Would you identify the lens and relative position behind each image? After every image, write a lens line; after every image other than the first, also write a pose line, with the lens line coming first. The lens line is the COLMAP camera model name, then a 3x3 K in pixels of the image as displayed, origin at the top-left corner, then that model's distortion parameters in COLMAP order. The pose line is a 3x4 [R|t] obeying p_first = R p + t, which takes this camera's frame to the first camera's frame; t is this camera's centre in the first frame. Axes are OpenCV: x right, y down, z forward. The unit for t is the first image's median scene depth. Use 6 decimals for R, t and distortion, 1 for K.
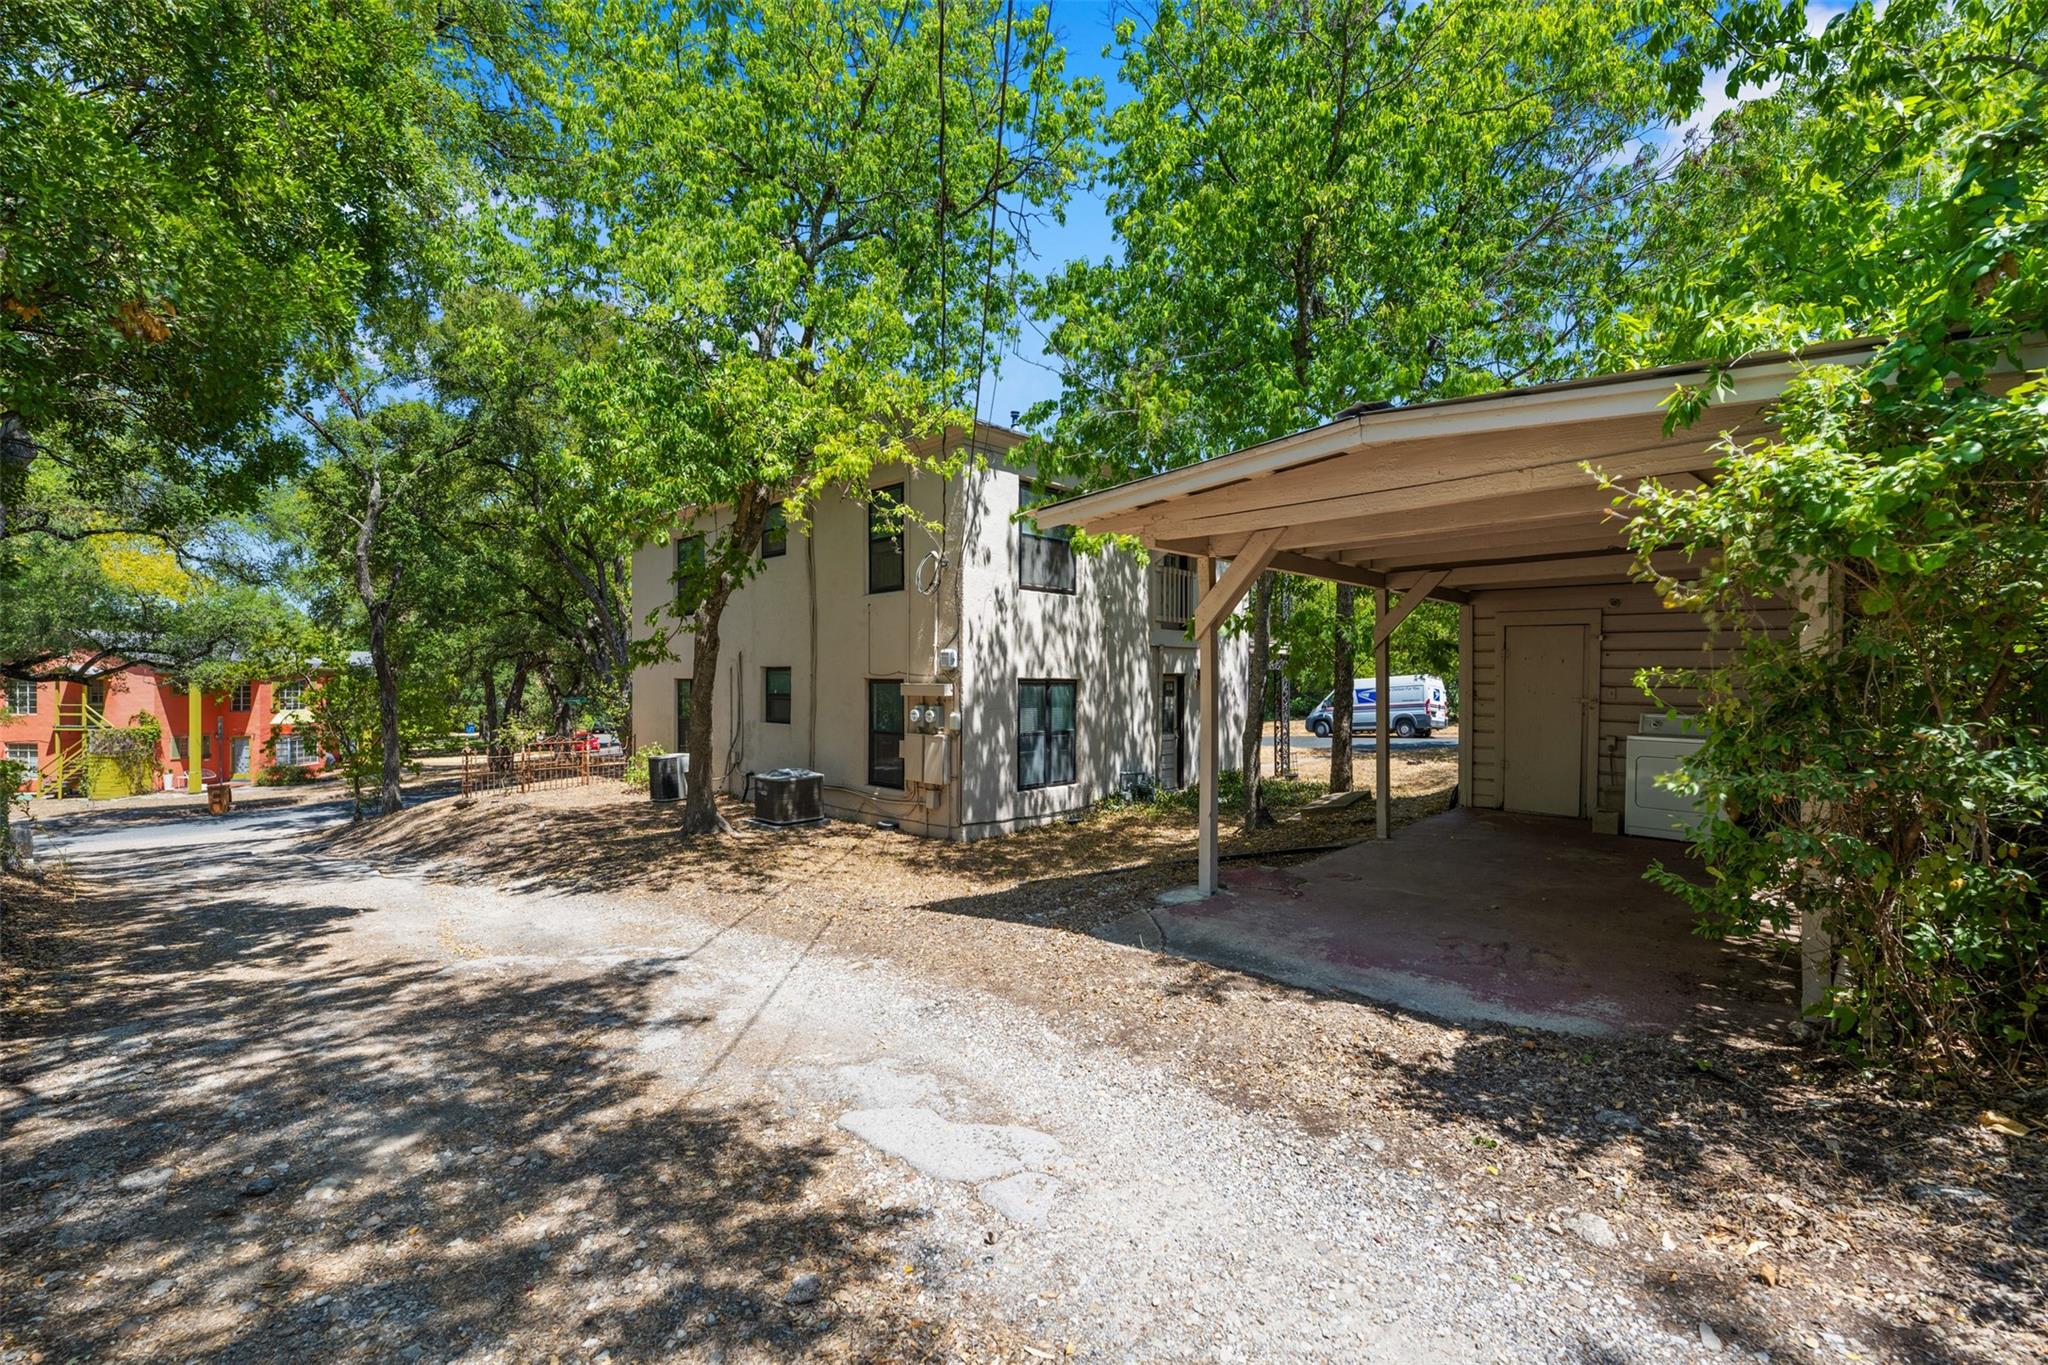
lens RADIAL K [[854.5, 0, 1030.5], [0, 854.5, 683.9], [0, 0, 1]] dist [-0.002007, -0.000376]
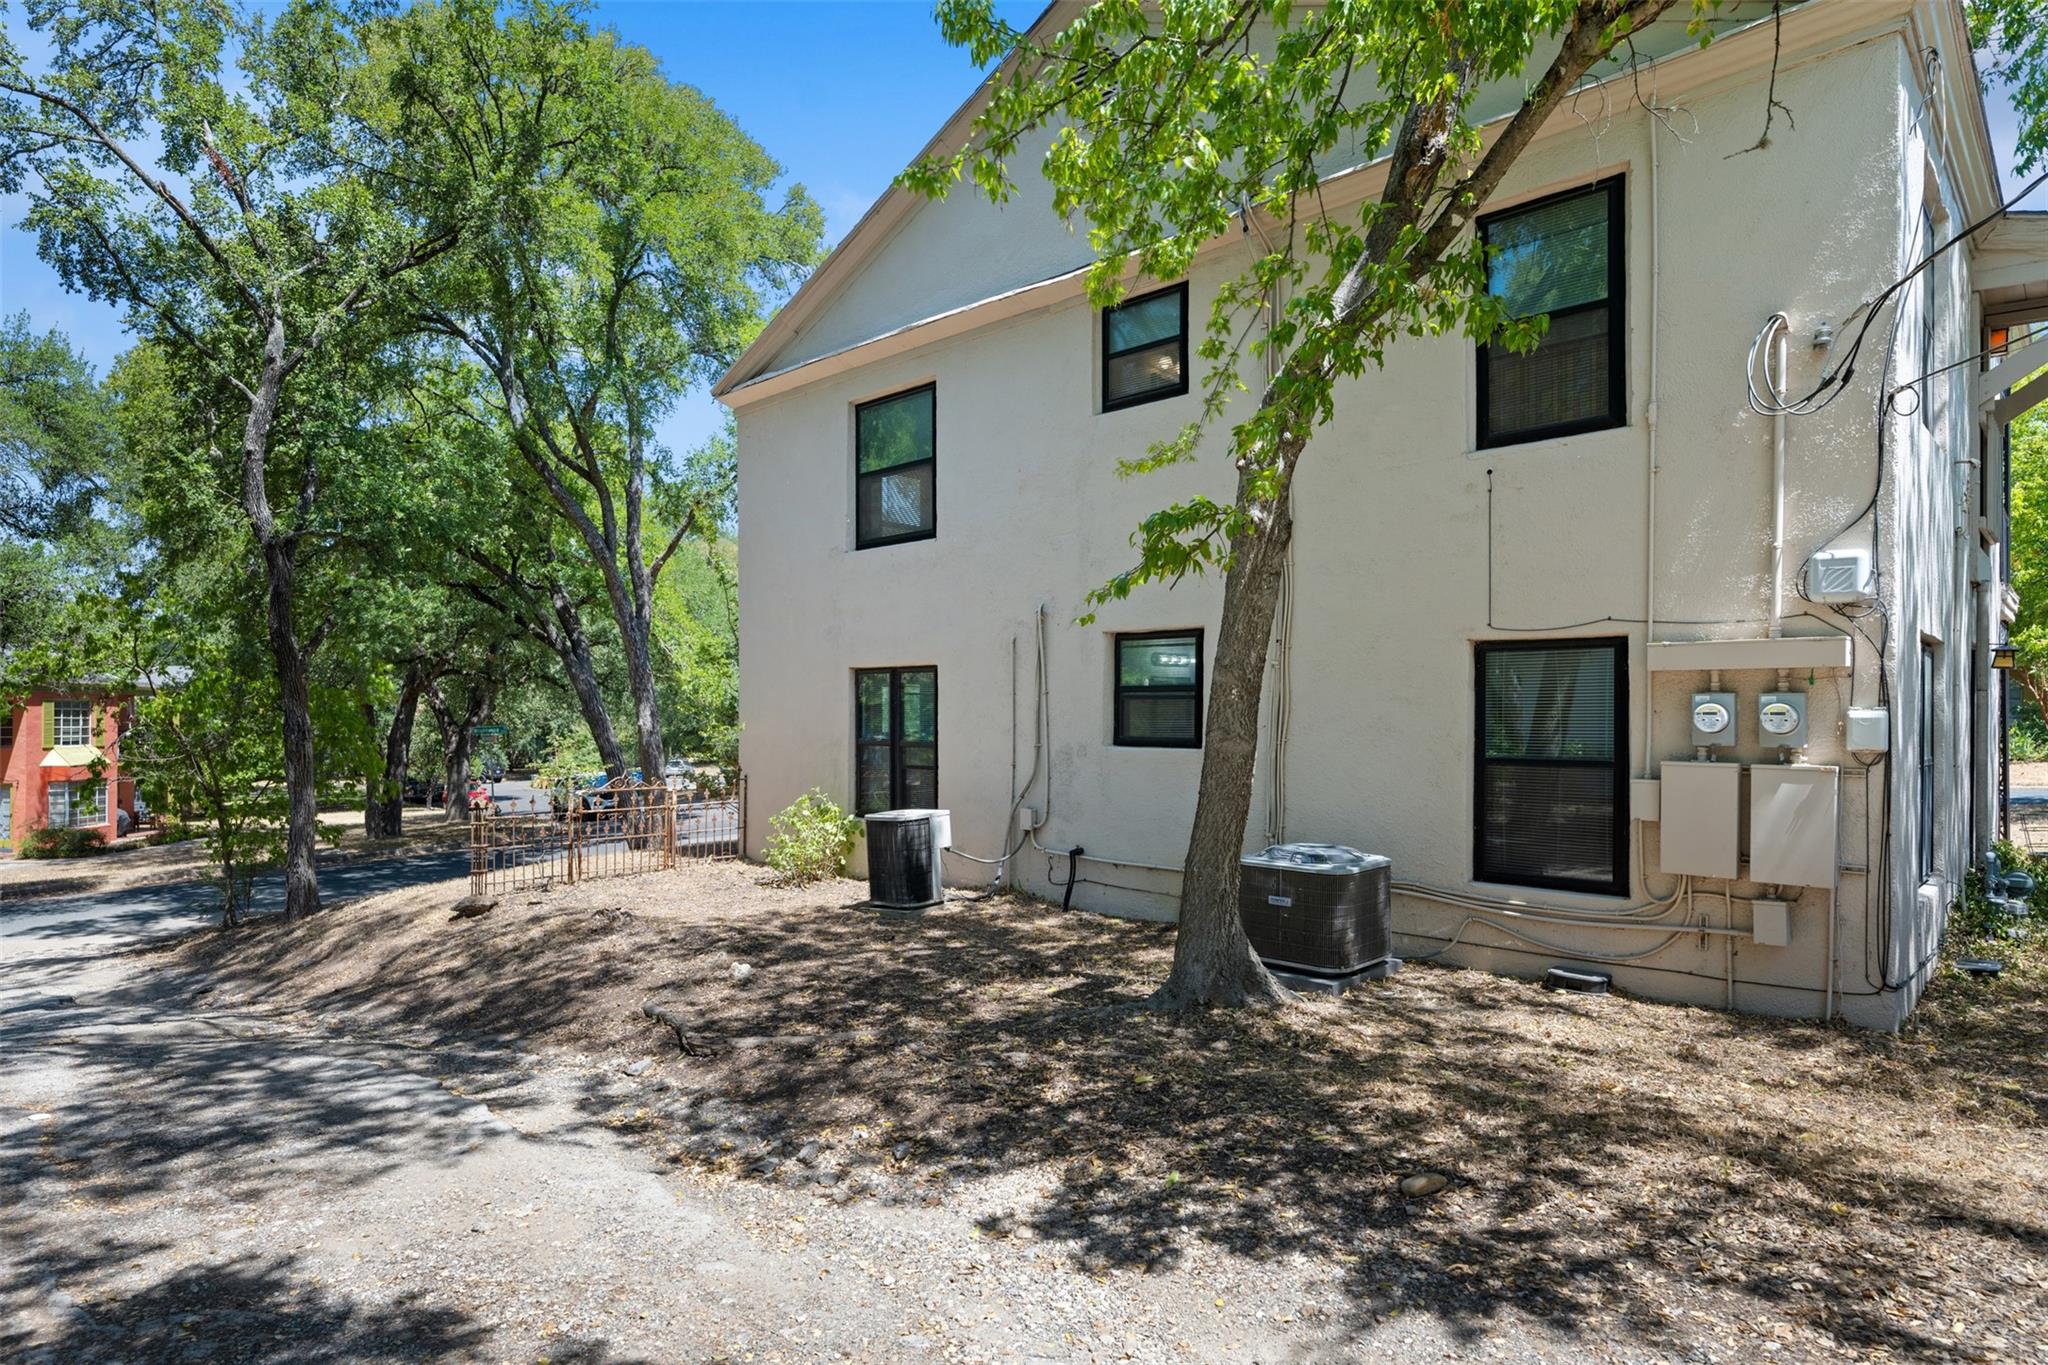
lens RADIAL K [[1192.8, 0, 1020.2], [0, 1192.8, 704.6], [0, 0, 1]] dist [0.000733, 0.000525]
pose [[0.999513, -0.001215, -0.031184, -0.258436], [0.000966, 0.999968, -0.007981, 0.020129], [0.031193, 0.007947, 0.999482, 0.239337]]
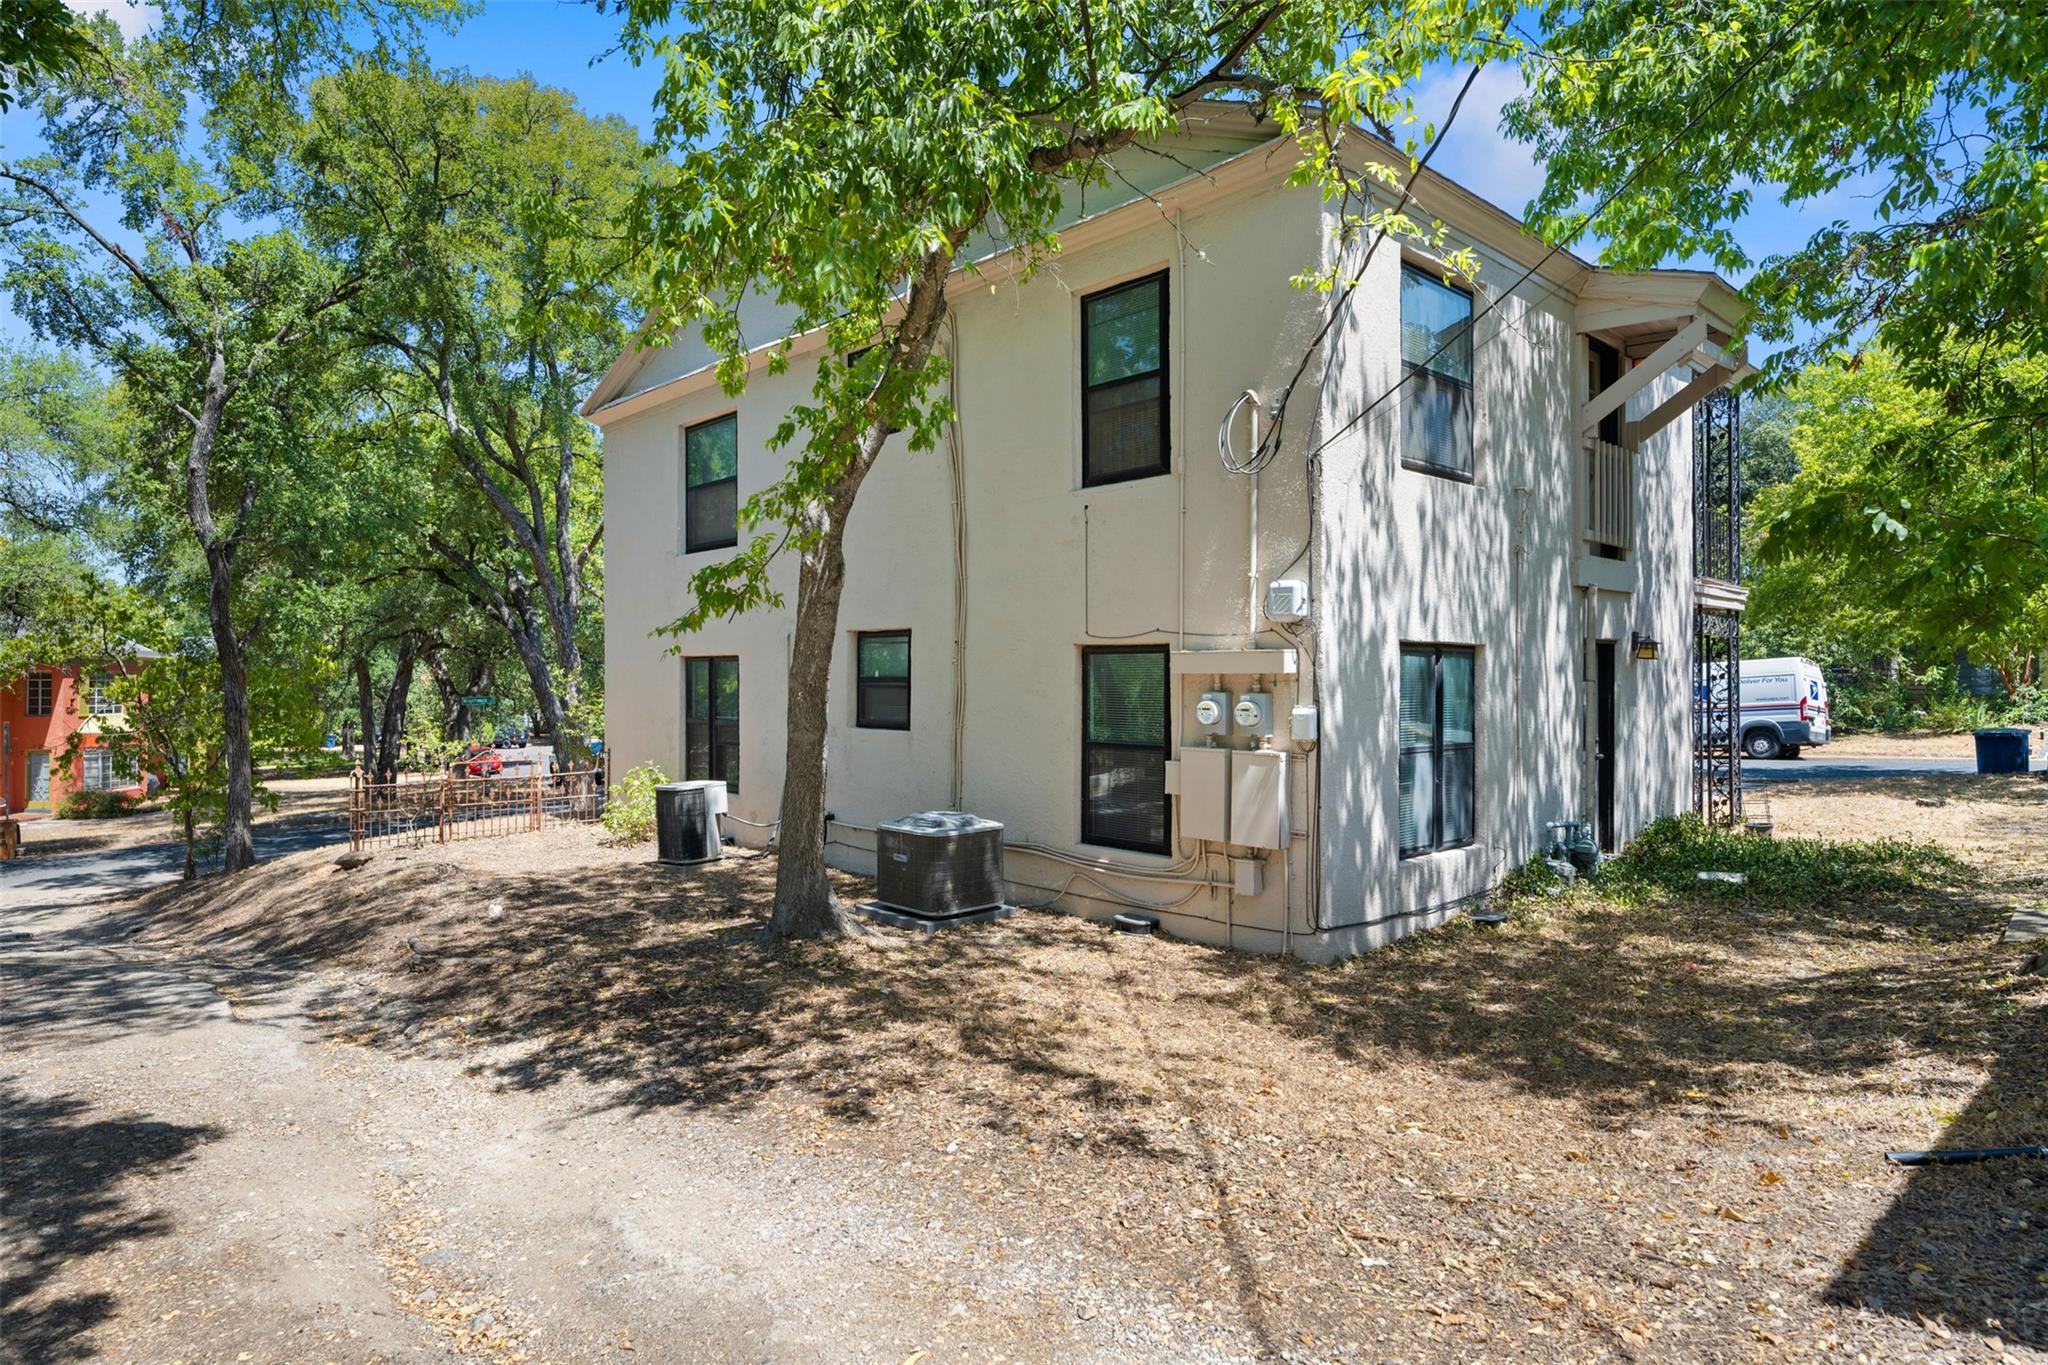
lens RADIAL K [[1197.0, 0, 958.9], [0, 1197.0, 662.5], [0, 0, 1]] dist [0.004828, -0.000587]
pose [[0.995256, -0.003351, -0.097231, -0.122870], [0.001905, 0.999886, -0.014960, 0.010085], [0.097270, 0.014703, 0.995149, 0.156021]]
